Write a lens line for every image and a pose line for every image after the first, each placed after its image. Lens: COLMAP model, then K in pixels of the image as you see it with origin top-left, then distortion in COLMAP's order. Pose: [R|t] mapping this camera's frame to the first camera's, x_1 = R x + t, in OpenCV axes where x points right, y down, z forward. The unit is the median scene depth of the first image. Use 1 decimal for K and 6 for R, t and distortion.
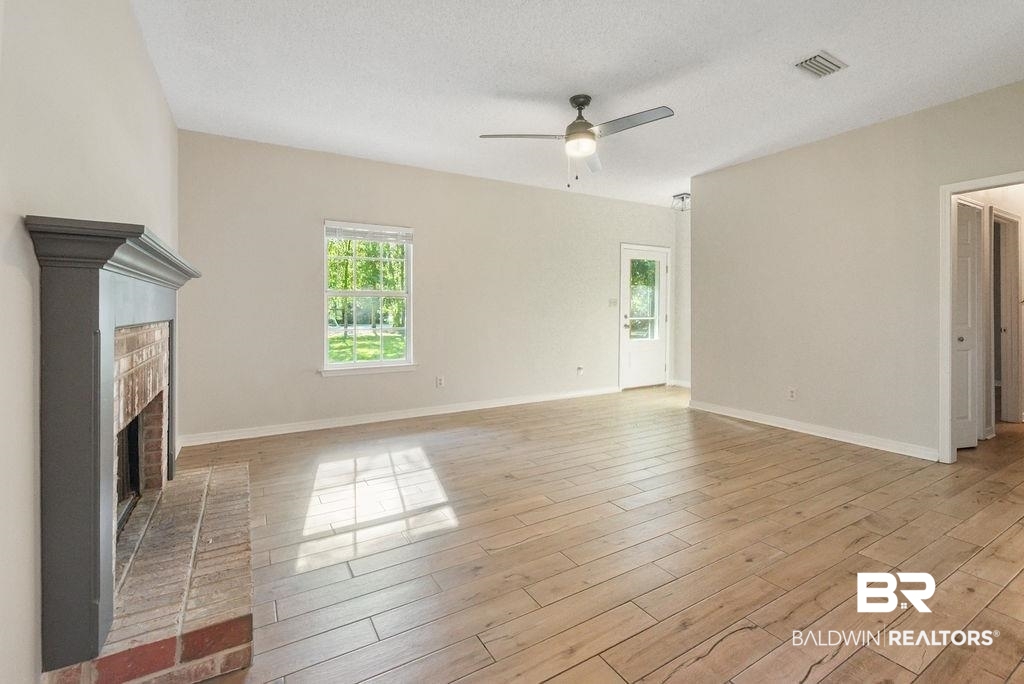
lens RADIAL K [[456.1, 0, 527.4], [0, 456.1, 307.0], [0, 0, 1]] dist [0.001760, 0.000018]
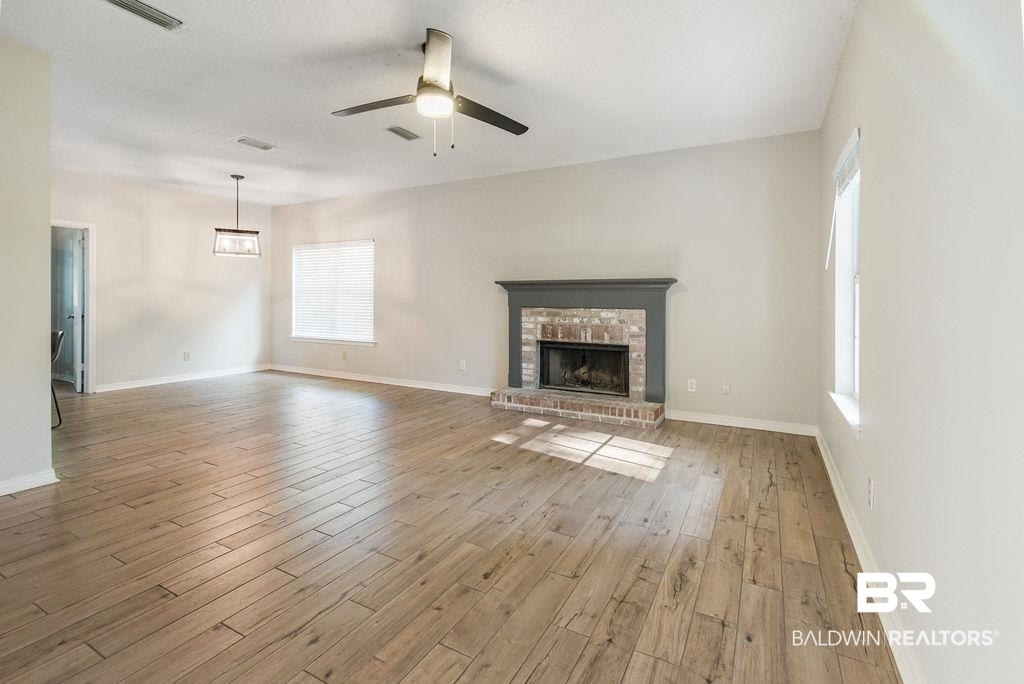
lens RADIAL K [[463.6, 0, 520.7], [0, 463.6, 301.0], [0, 0, 1]] dist [0.001323, 0.000330]
pose [[-0.864061, -0.001303, -0.503386, 0.429529], [-0.001710, 0.999998, 0.000346, 0.000887], [0.503385, 0.001160, -0.864062, 1.901655]]
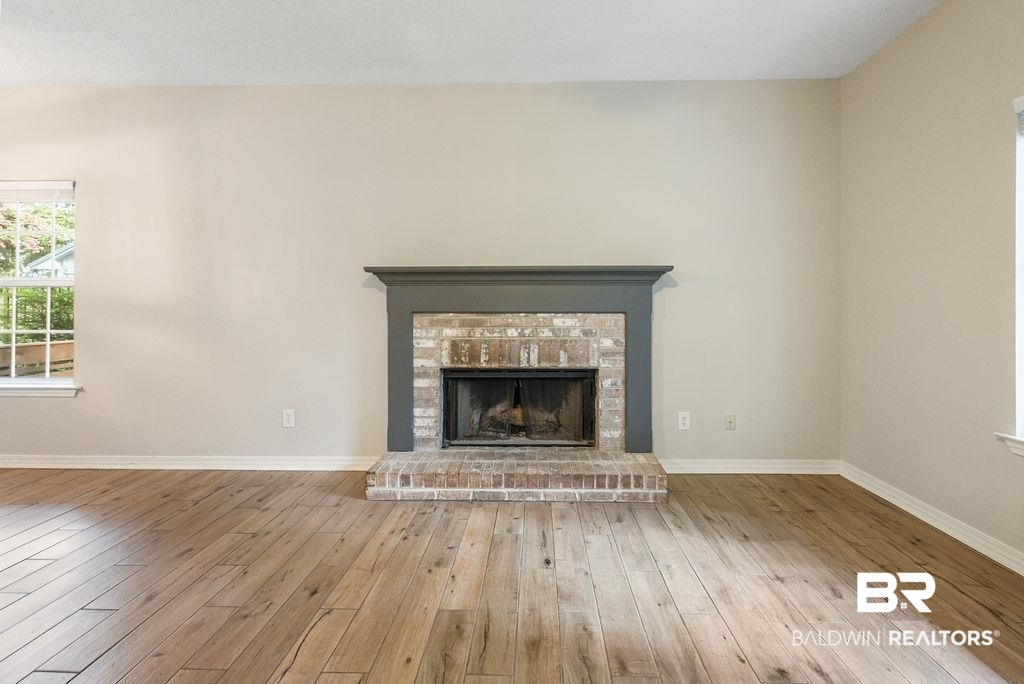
lens RADIAL K [[456.1, 0, 527.4], [0, 456.1, 307.0], [0, 0, 1]] dist [0.001760, 0.000018]
pose [[-0.541274, 0.002608, -0.840842, 0.260720], [0.004422, 0.999990, 0.000255, 0.012853], [0.840835, -0.003580, -0.541280, 1.178353]]
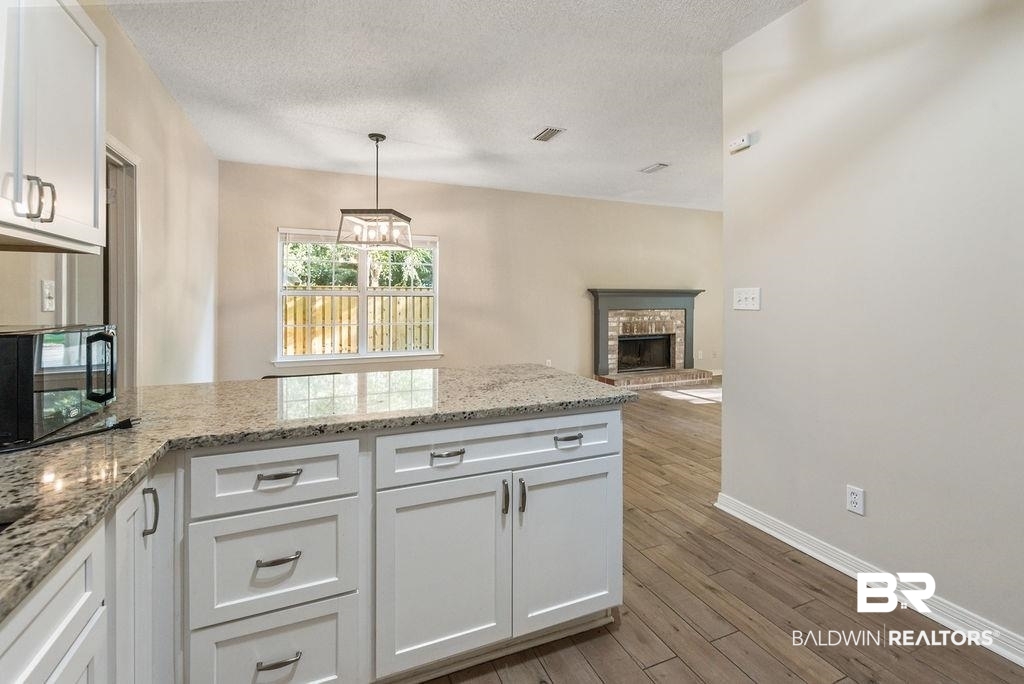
lens RADIAL K [[463.6, 0, 520.7], [0, 463.6, 301.0], [0, 0, 1]] dist [0.001323, 0.000330]
pose [[-0.134979, 0.006363, -0.990828, 1.704299], [0.003546, 0.999976, 0.005939, -0.030053], [0.990842, -0.002712, -0.134999, 0.343410]]
